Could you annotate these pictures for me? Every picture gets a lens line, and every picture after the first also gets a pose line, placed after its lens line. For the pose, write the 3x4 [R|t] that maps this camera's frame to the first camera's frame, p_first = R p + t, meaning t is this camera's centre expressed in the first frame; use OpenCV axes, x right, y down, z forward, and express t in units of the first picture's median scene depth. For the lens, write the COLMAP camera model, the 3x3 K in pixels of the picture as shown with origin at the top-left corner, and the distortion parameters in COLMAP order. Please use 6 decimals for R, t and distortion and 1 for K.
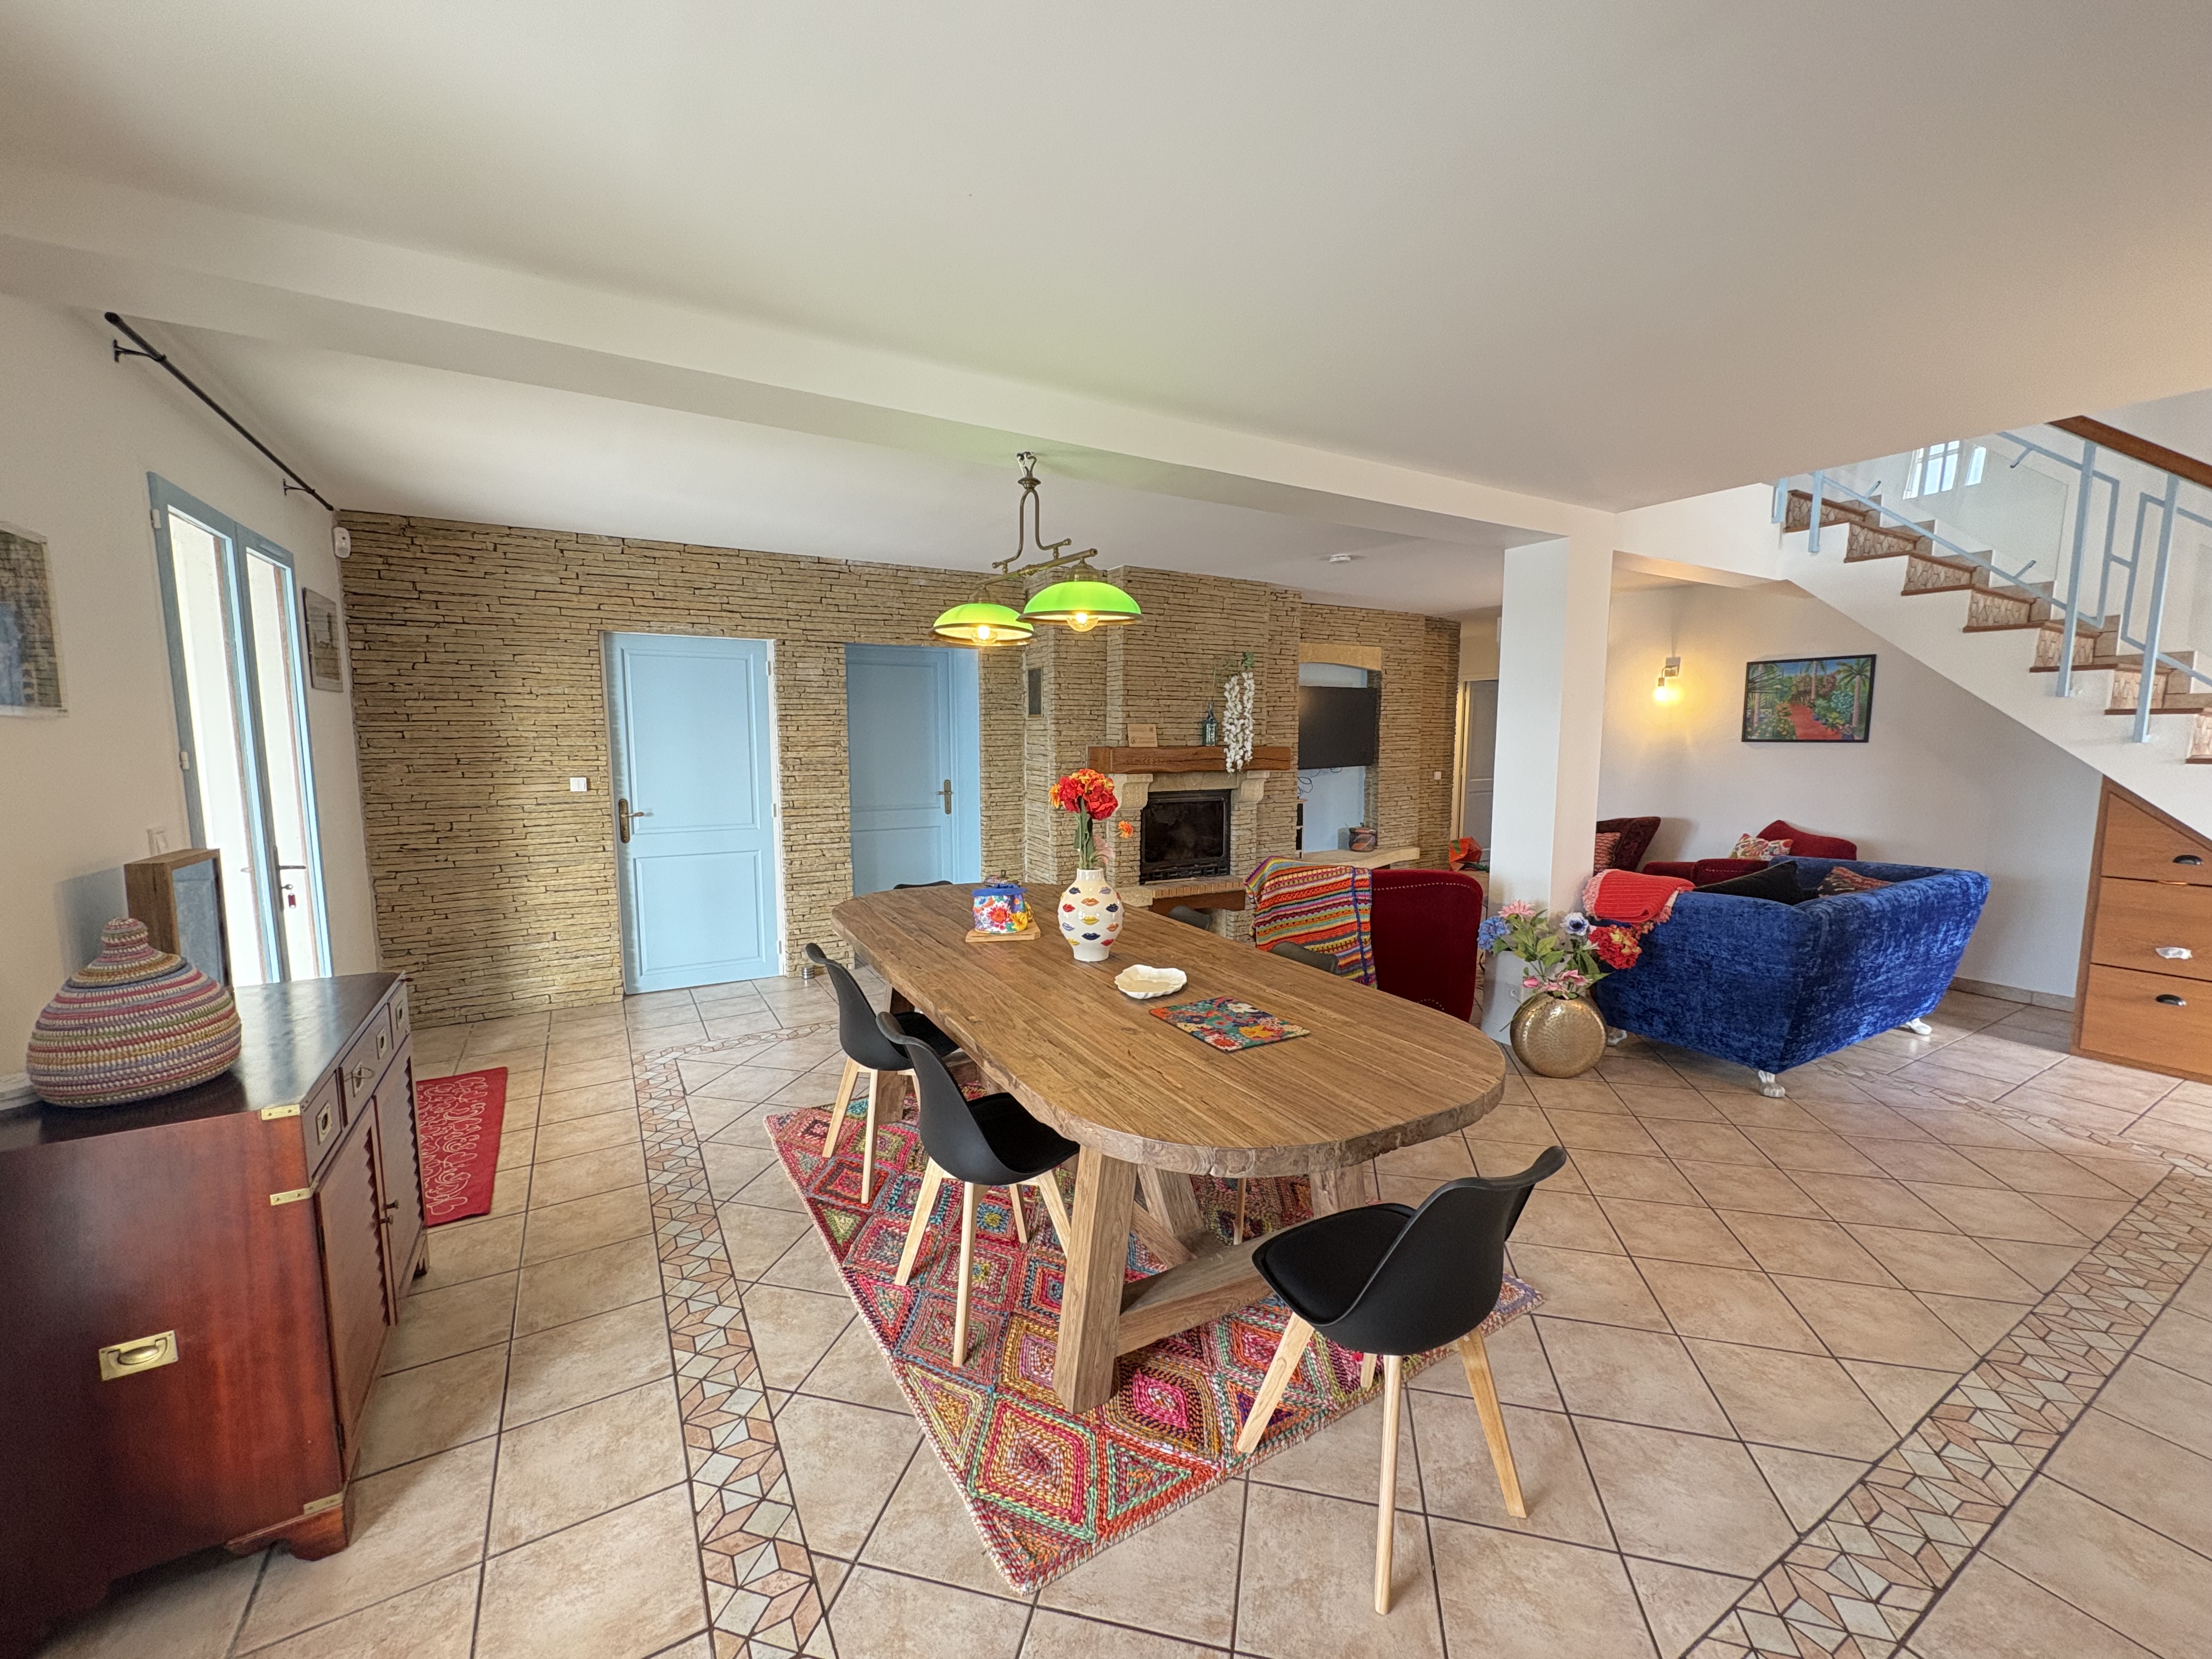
lens RADIAL K [[876.3, 0, 1104.1], [0, 876.3, 830.6], [0, 0, 1]] dist [-0.000529, 0.000108]
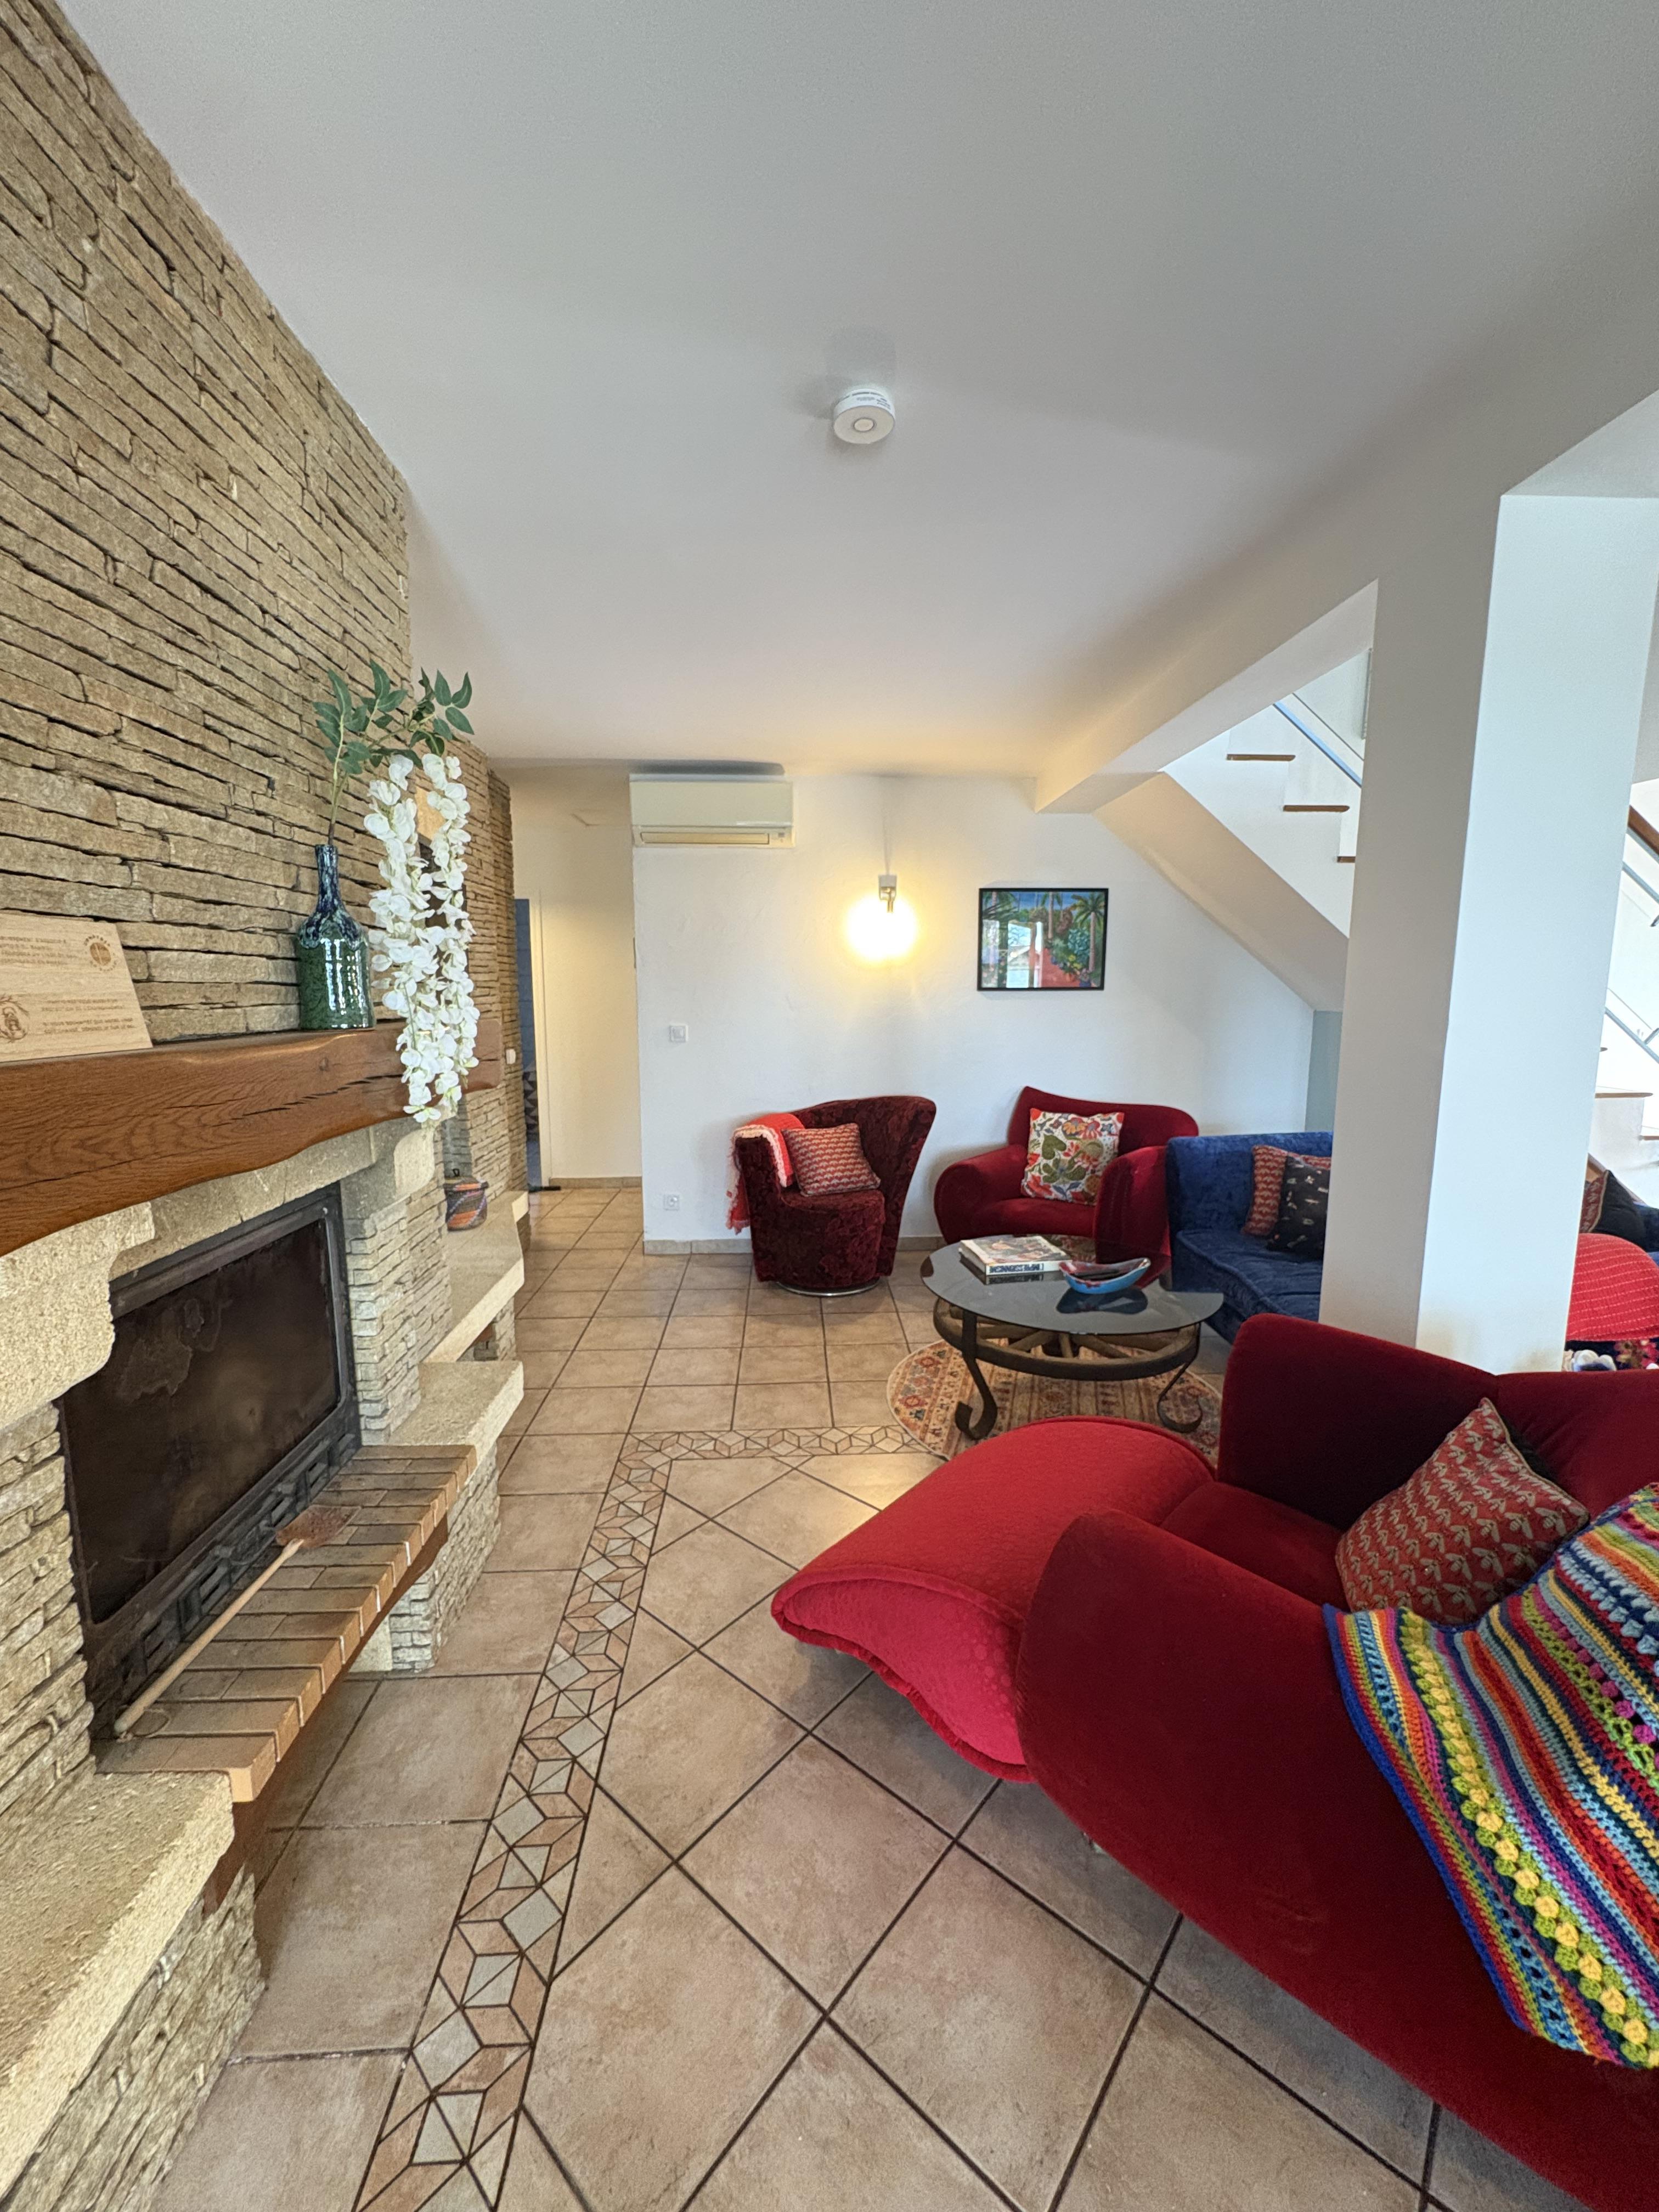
lens RADIAL K [[876.3, 0, 829.5], [0, 876.3, 1106.0], [0, 0, 1]] dist [-0.000529, 0.000108]
pose [[0.464651, -0.125025, 0.876623, -0.043747], [0.101106, 0.990999, 0.087747, -0.103202], [-0.879703, 0.047860, 0.473109, 0.952058]]
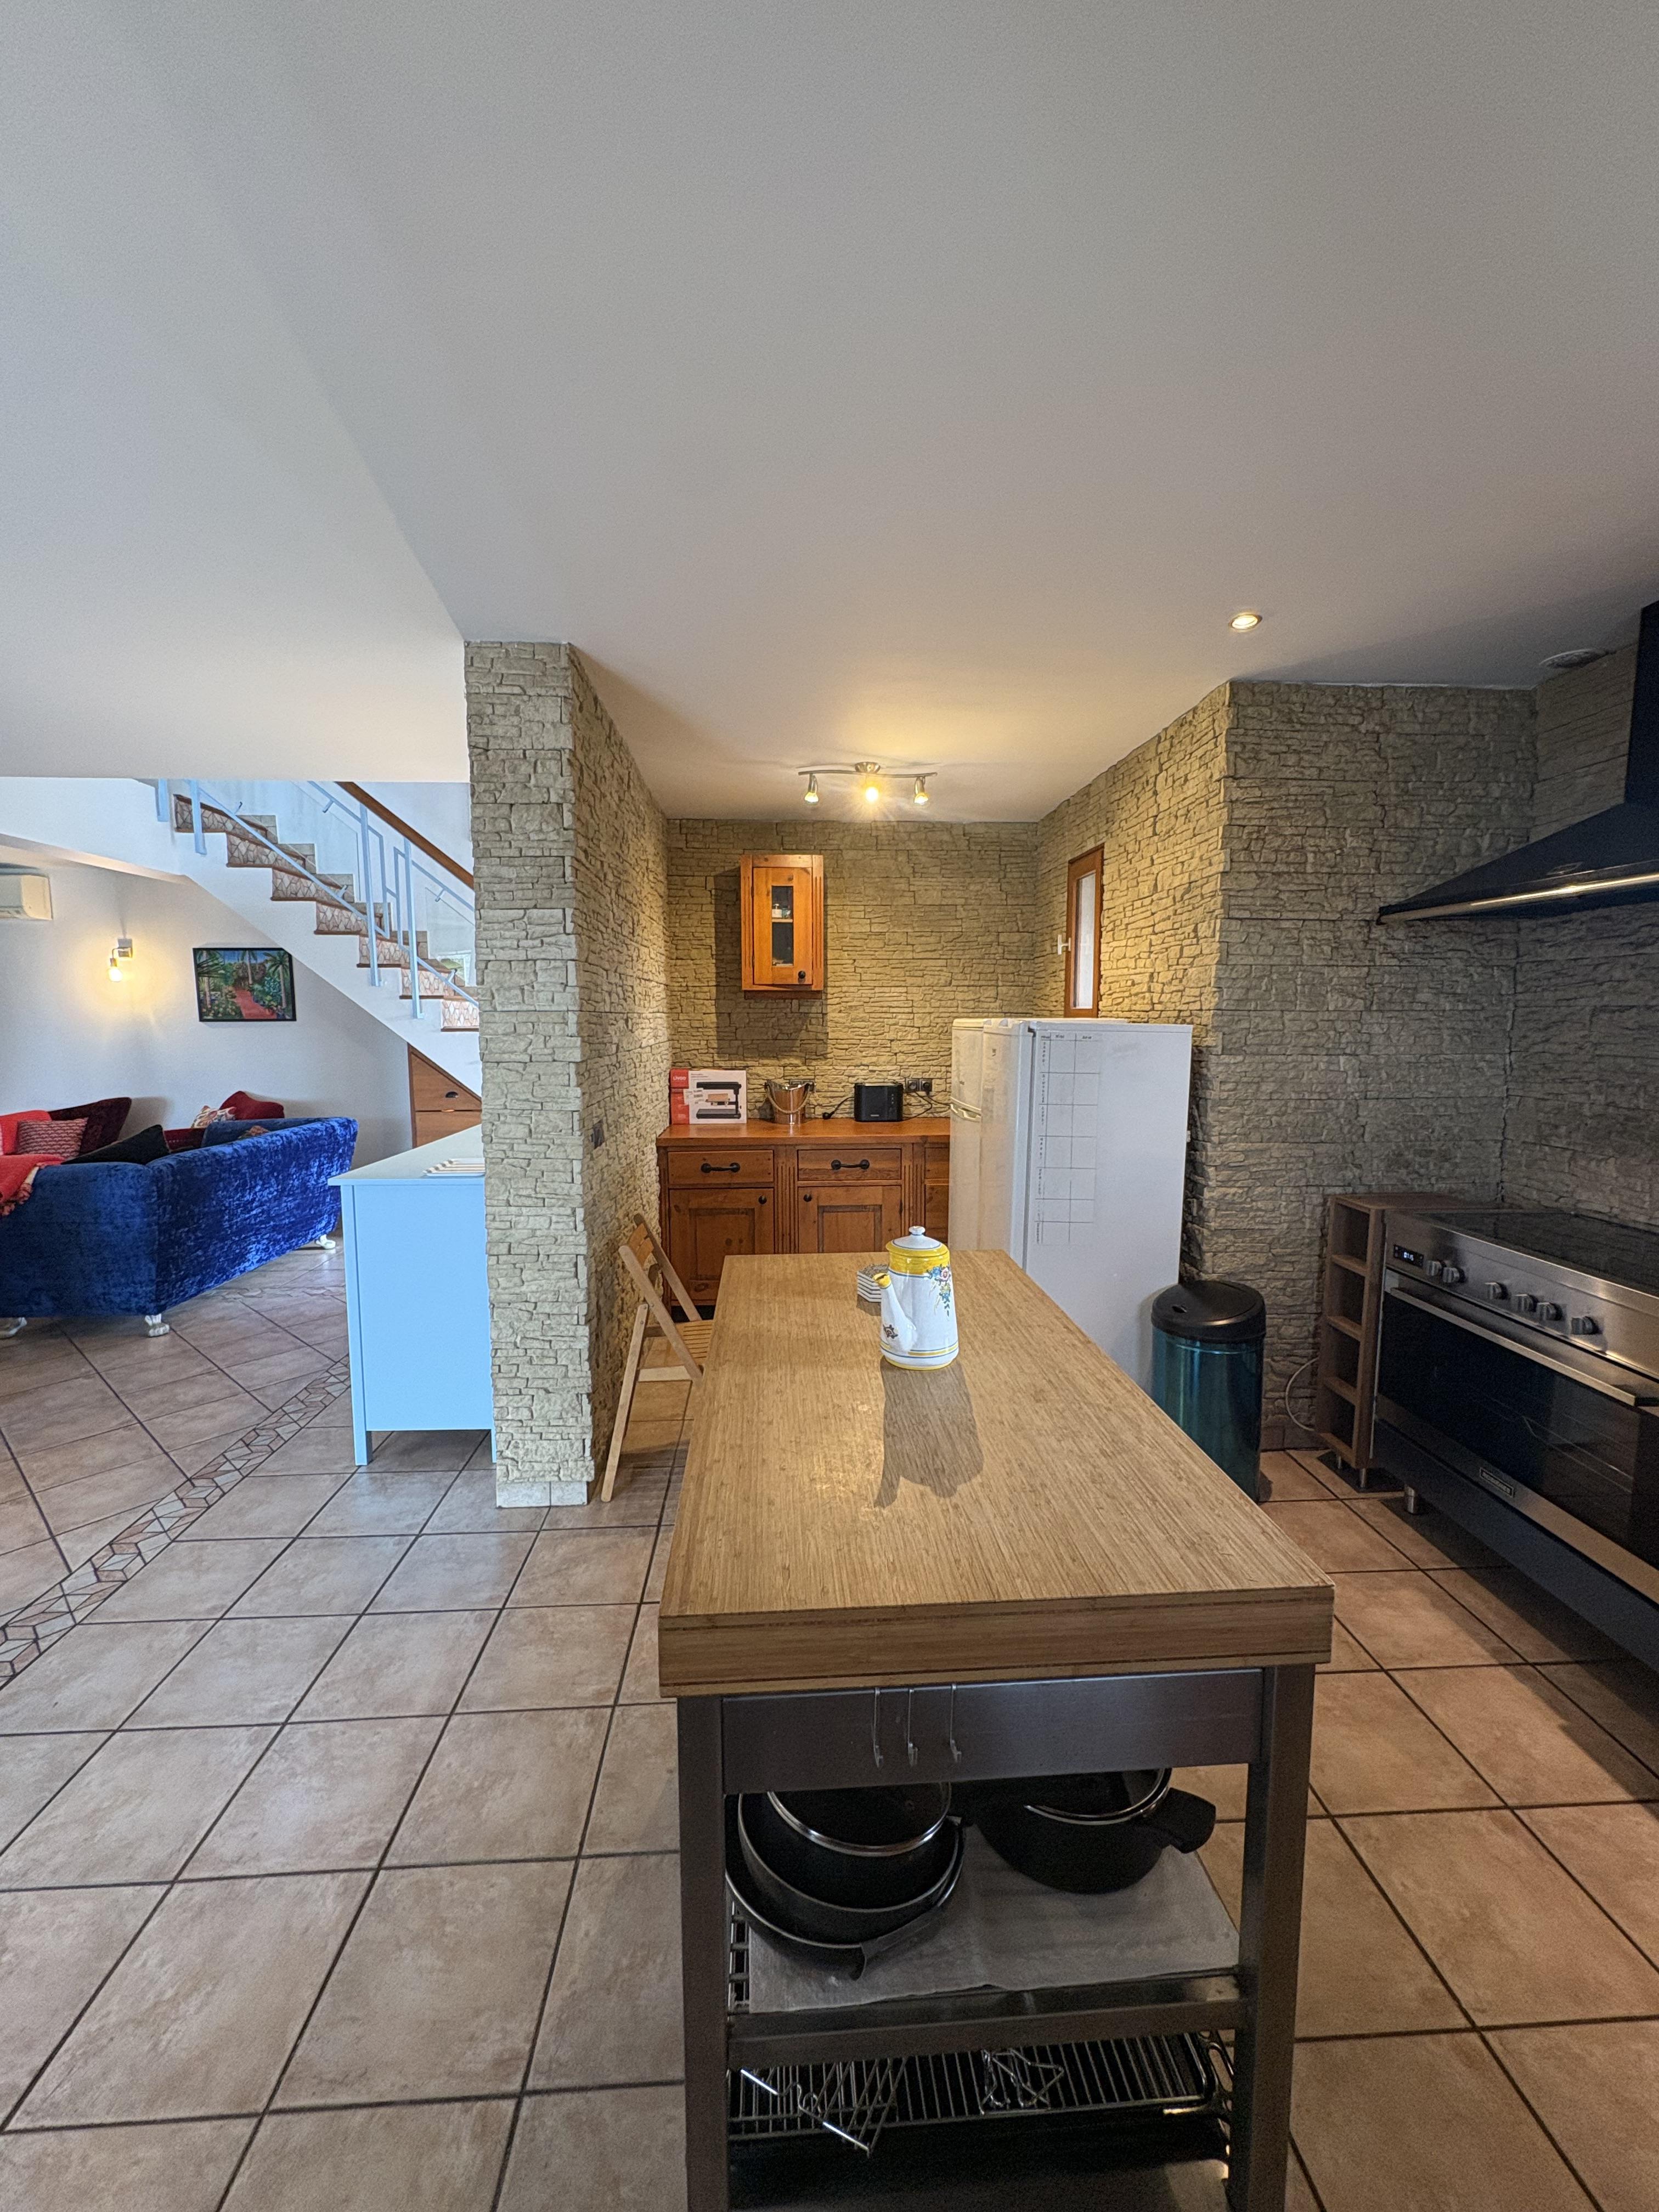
lens RADIAL K [[876.3, 0, 829.5], [0, 876.3, 1106.0], [0, 0, 1]] dist [-0.000529, 0.000108]
pose [[0.454583, -0.093705, 0.885762, 0.144380], [0.102048, 0.993382, 0.052718, 0.031392], [-0.884839, 0.066425, 0.461136, -0.228217]]
